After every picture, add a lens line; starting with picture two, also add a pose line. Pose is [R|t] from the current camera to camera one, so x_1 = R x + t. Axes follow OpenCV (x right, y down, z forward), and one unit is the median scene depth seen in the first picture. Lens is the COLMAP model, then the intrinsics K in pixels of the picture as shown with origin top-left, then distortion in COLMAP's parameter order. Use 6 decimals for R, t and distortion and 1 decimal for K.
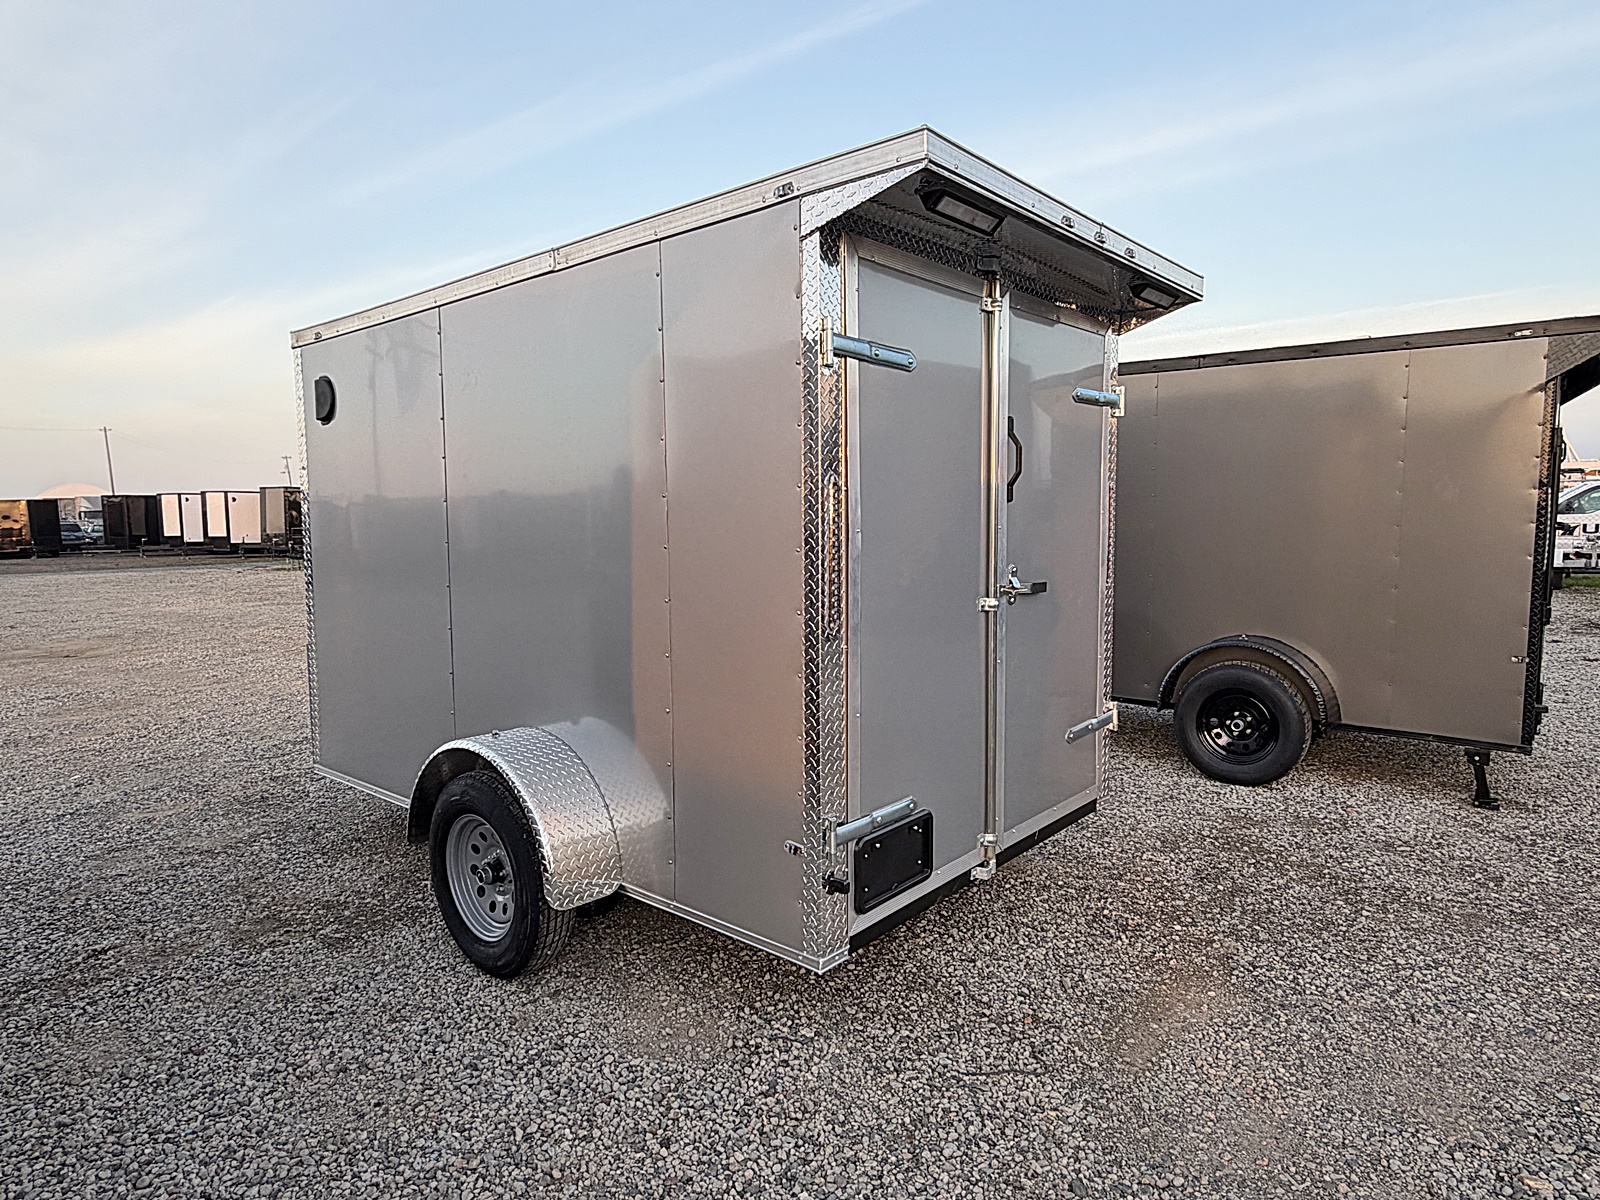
lens RADIAL K [[958.4, 0, 807.5], [0, 958.4, 607.4], [0, 0, 1]] dist [-0.008987, -0.000911]
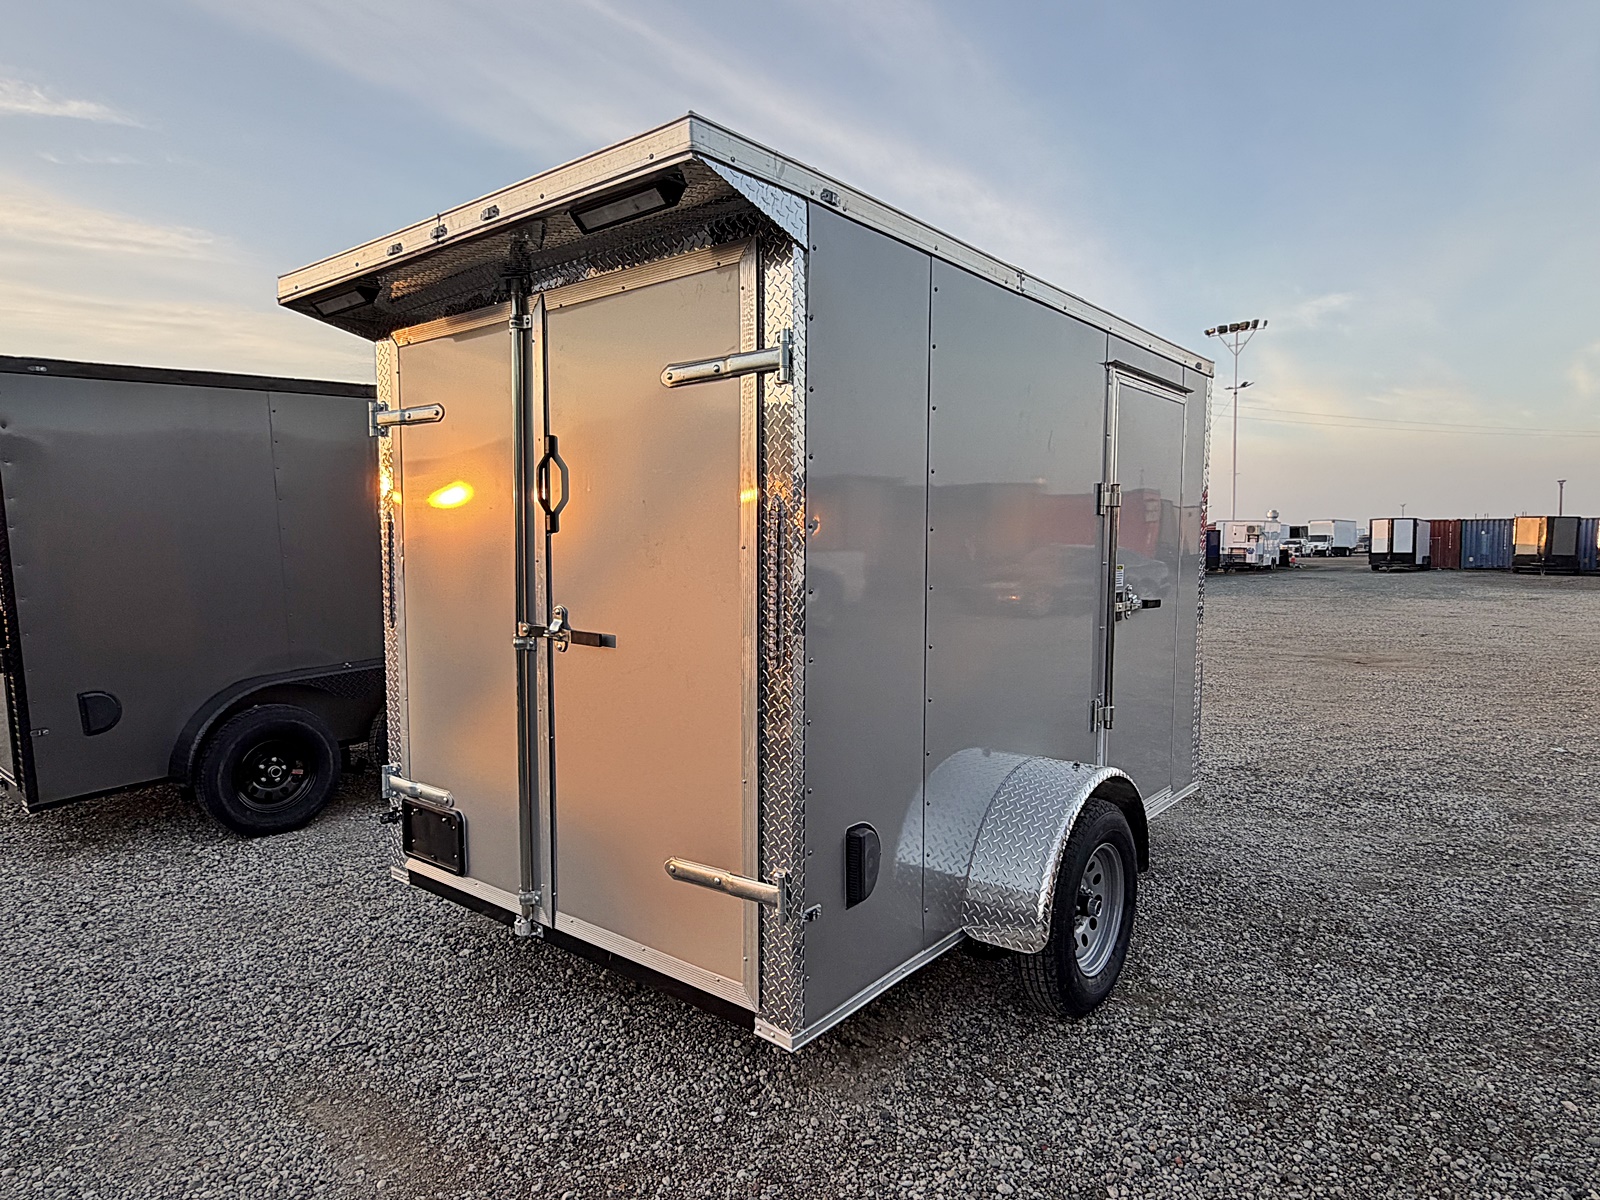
lens RADIAL K [[958.4, 0, 808.8], [0, 958.4, 603.7], [0, 0, 1]] dist [-0.008987, -0.000911]
pose [[0.043748, 0.068645, -0.996681, 1.178585], [-0.113542, 0.991514, 0.063306, -0.136360], [0.992570, 0.110396, 0.051171, 1.274977]]
